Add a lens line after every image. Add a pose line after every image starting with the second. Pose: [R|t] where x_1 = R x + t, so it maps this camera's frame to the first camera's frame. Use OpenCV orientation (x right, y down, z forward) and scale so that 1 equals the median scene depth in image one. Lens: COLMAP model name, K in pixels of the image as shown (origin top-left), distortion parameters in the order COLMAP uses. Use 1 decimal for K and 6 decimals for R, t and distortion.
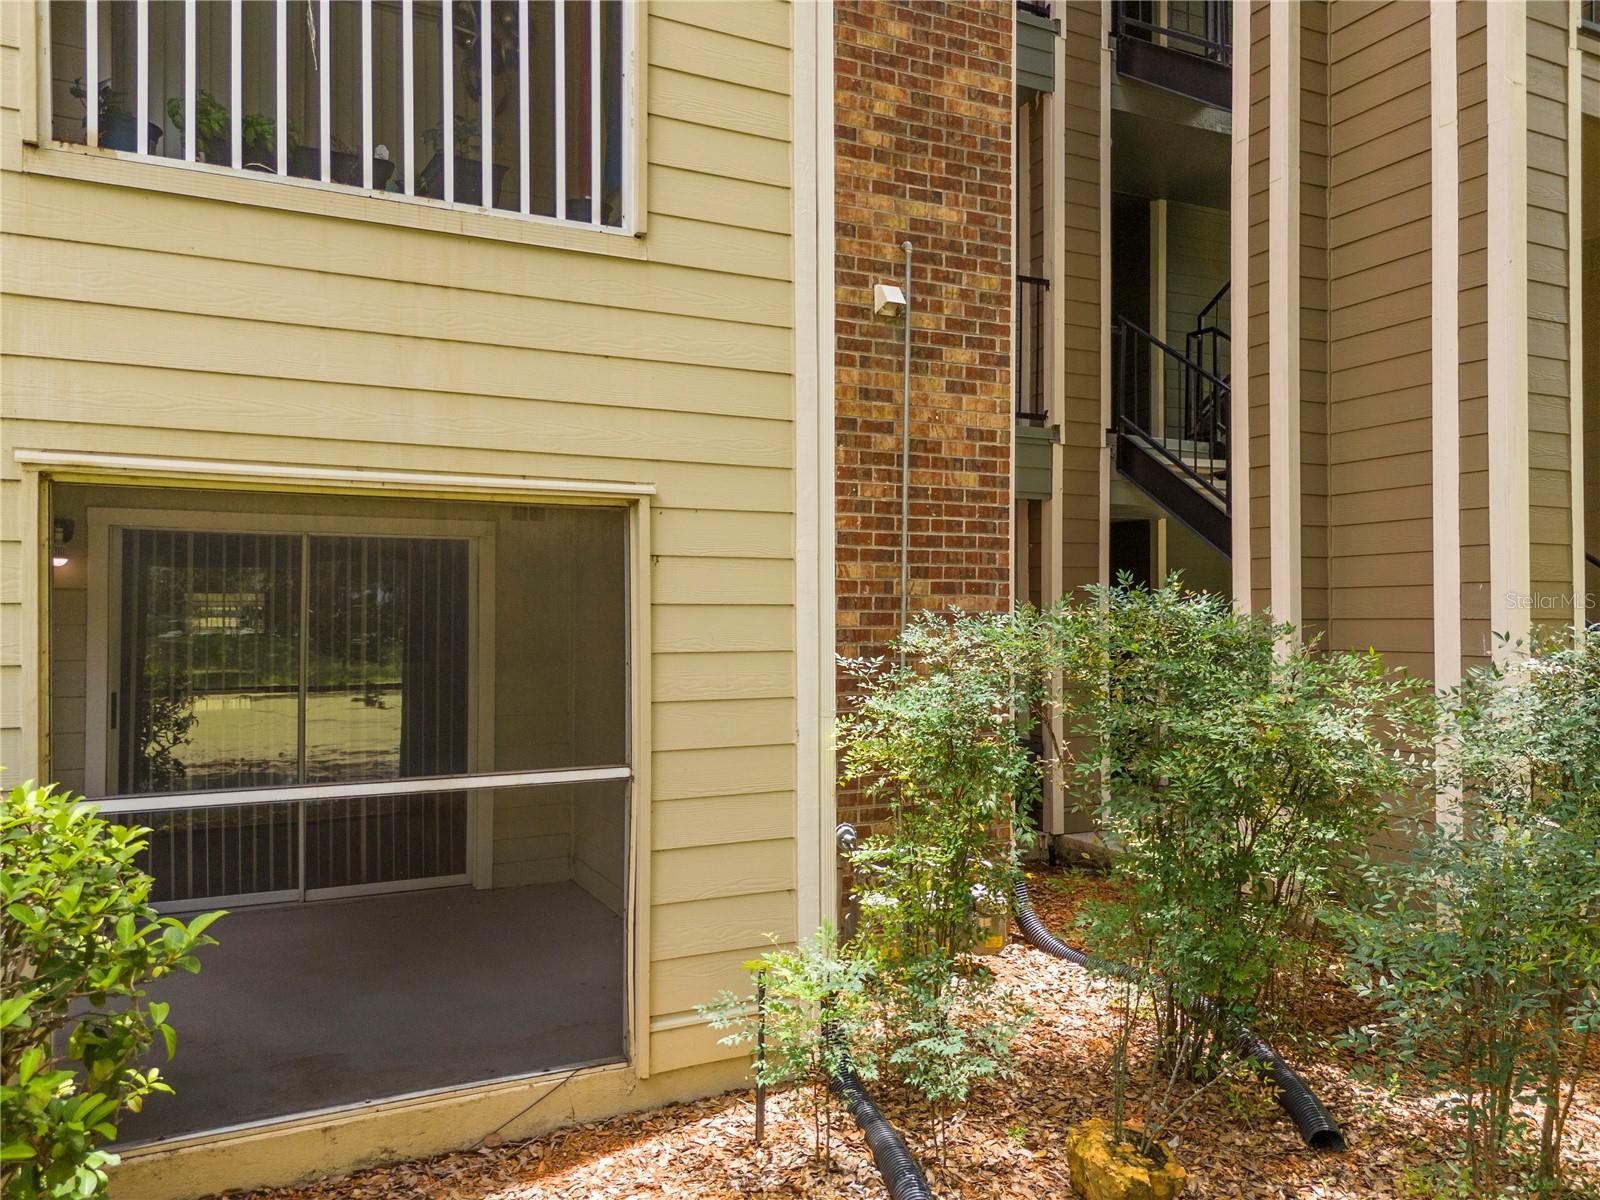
lens RADIAL K [[1168.0, 0, 796.5], [0, 1168.0, 595.0], [0, 0, 1]] dist [0.040516, -0.041726]
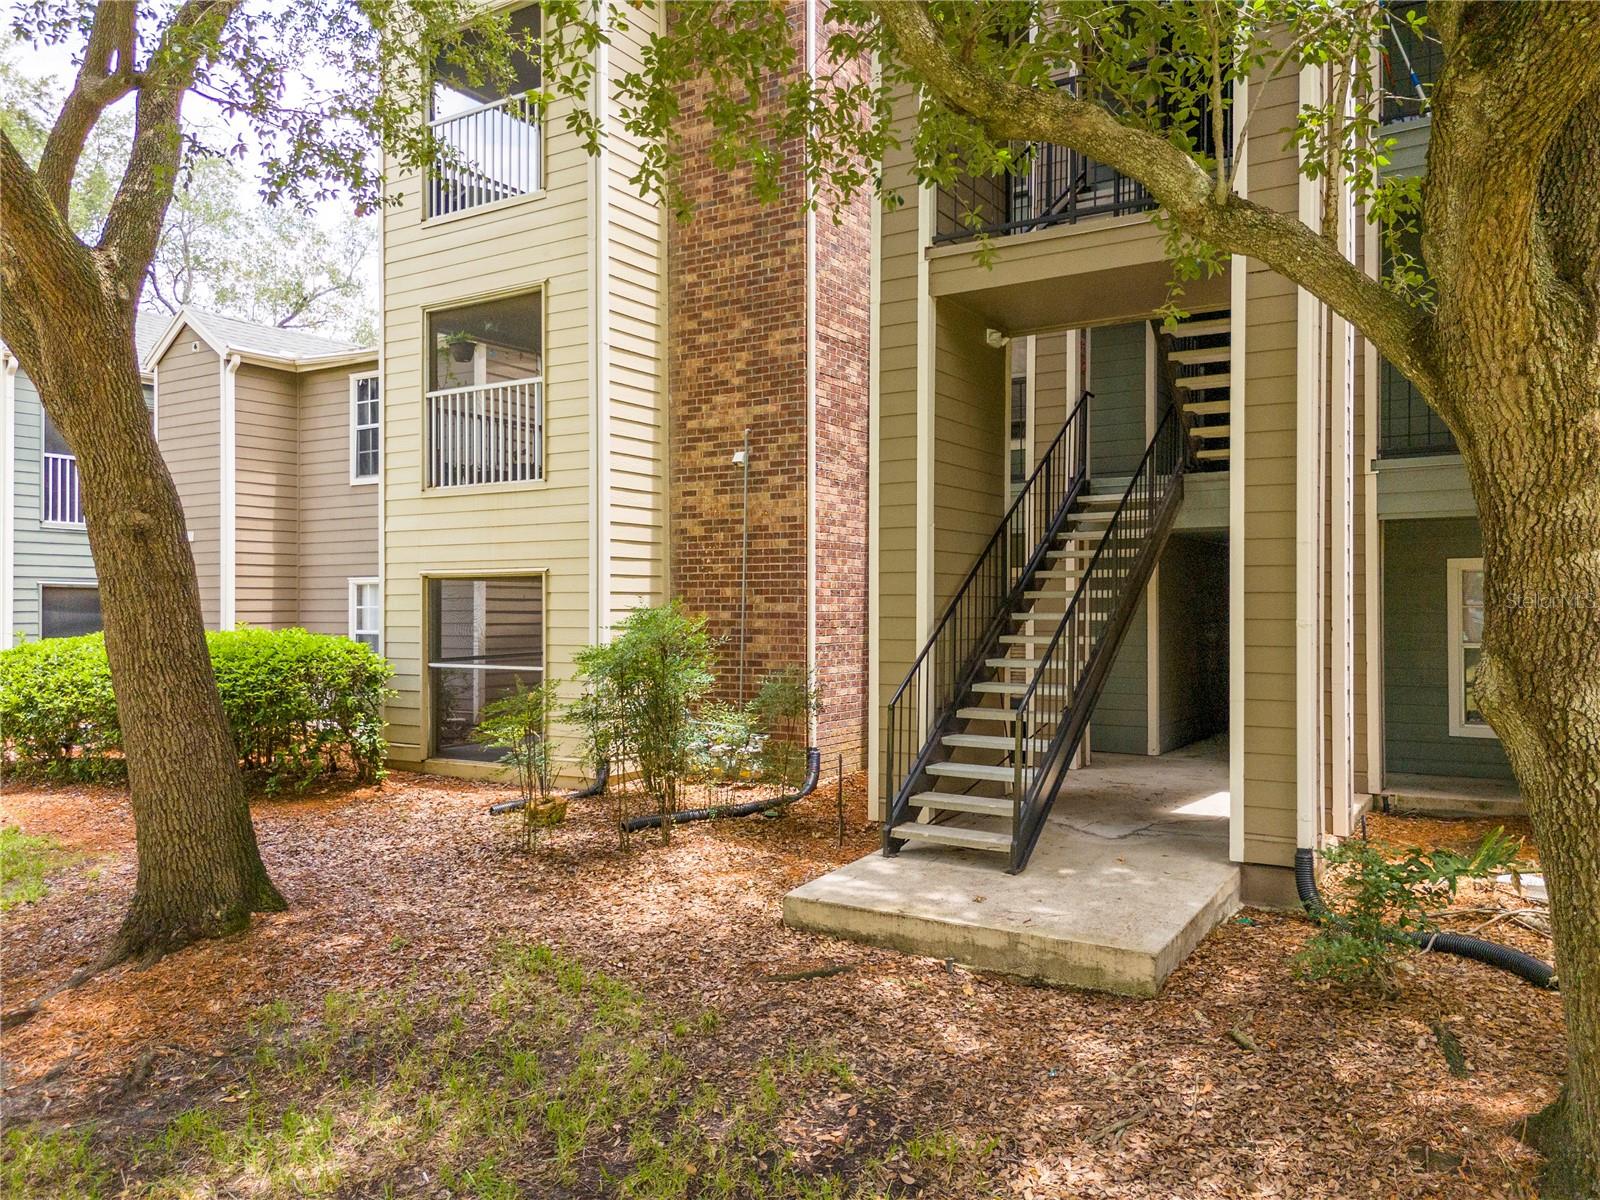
lens RADIAL K [[1168.0, 0, 806.8], [0, 1168.0, 612.1], [0, 0, 1]] dist [0.040516, -0.041726]
pose [[0.533698, 0.000165, -0.845675, 1.816258], [0.013777, 0.999866, 0.008889, -0.001647], [0.845563, -0.016395, 0.533624, 0.005039]]
